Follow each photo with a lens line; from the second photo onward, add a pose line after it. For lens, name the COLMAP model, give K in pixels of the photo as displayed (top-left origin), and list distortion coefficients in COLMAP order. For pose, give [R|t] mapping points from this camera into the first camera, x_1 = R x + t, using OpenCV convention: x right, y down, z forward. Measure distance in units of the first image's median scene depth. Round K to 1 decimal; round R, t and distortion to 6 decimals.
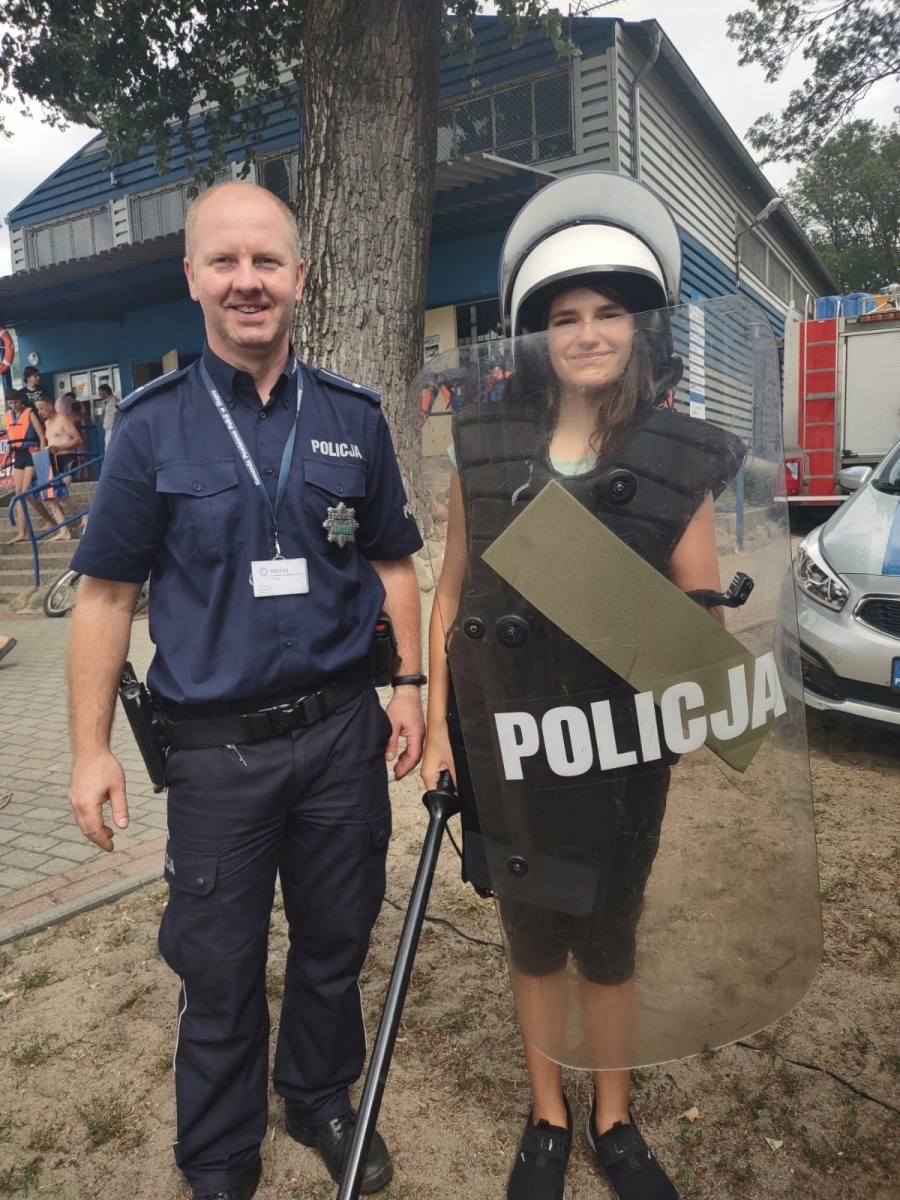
lens RADIAL K [[860.2, 0, 450.0], [0, 860.2, 600.0], [0, 0, 1]] dist [0.082023, -0.106943]
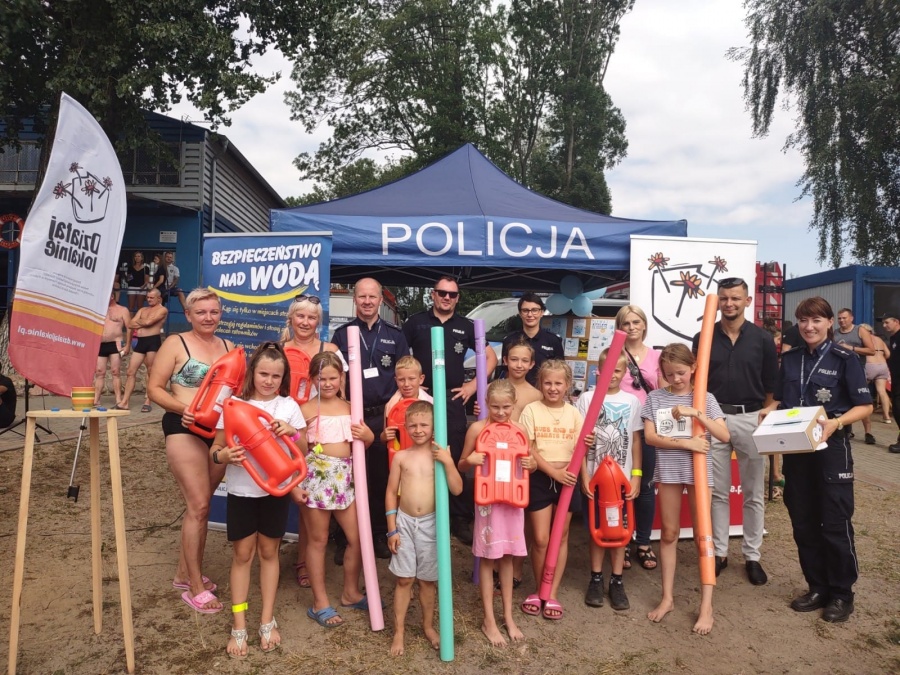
lens RADIAL K [[661.4, 0, 450.0], [0, 661.4, 337.5], [0, 0, 1]] dist [0.010094, -0.010633]
pose [[0.850765, 0.094817, 0.516923, -0.023587], [0.003953, 0.982408, -0.186705, 0.033172], [-0.525532, 0.160886, 0.835423, -0.153665]]
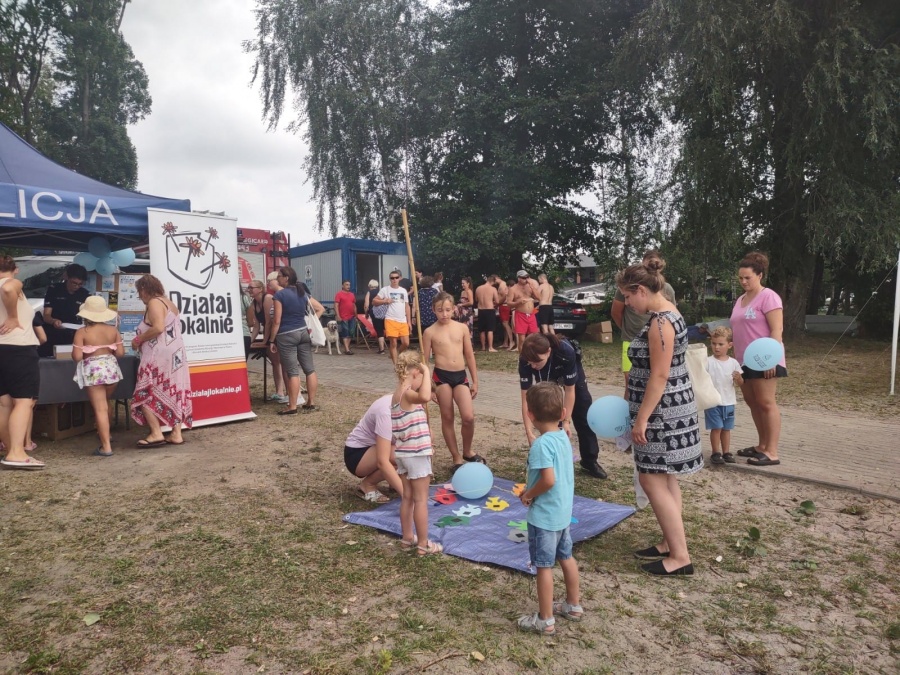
lens RADIAL K [[661.4, 0, 450.0], [0, 661.4, 337.5], [0, 0, 1]] dist [0.010094, -0.010633]
pose [[0.349462, 0.027738, 0.936540, -0.057711], [0.144499, 0.986008, -0.083122, 0.046858], [-0.925741, 0.164377, 0.340564, -0.189454]]
